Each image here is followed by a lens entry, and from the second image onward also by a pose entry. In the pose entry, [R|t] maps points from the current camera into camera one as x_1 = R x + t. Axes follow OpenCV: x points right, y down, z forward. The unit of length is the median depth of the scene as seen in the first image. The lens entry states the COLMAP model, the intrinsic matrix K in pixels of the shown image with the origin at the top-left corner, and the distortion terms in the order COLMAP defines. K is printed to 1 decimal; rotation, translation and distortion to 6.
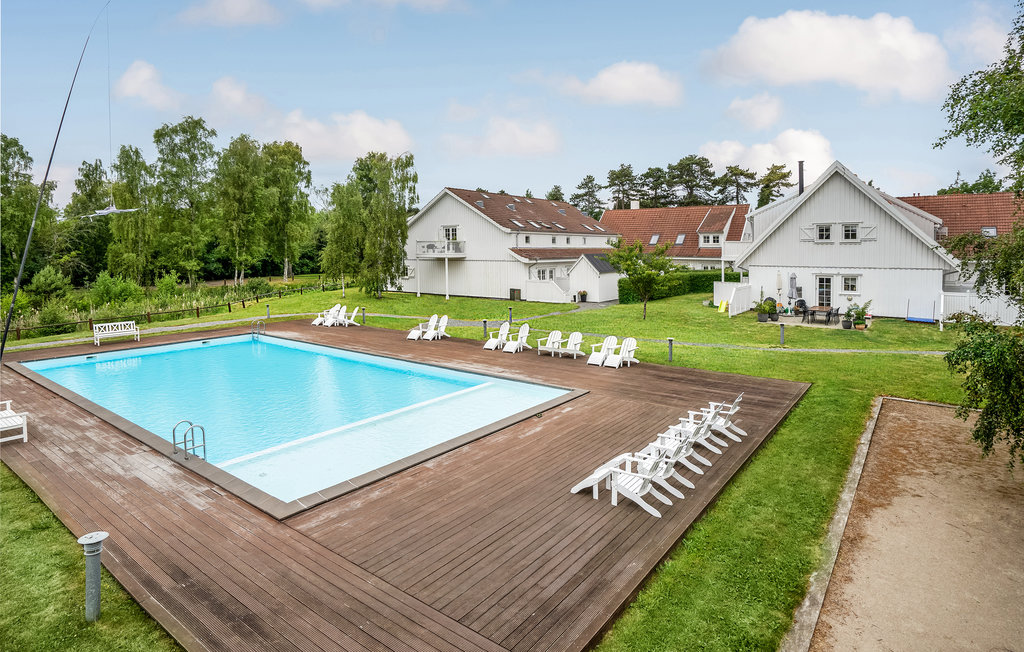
lens RADIAL K [[581.3, 0, 512.0], [0, 581.3, 326.0], [0, 0, 1]] dist [0.000169, 0.000006]
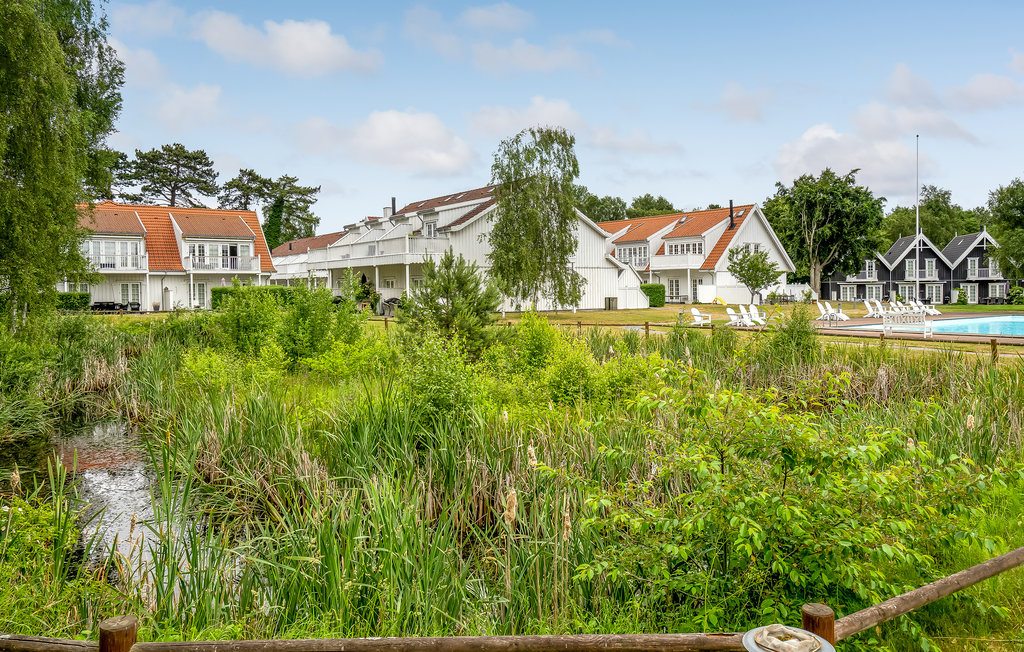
lens RADIAL K [[752.9, 0, 512.0], [0, 752.9, 326.0], [0, 0, 1]] dist [0.000556, 0.000248]
pose [[0.369836, -0.048439, 0.927834, -1.149656], [0.114987, 0.993349, 0.006025, -0.042029], [-0.921954, 0.104461, 0.372946, 0.661561]]
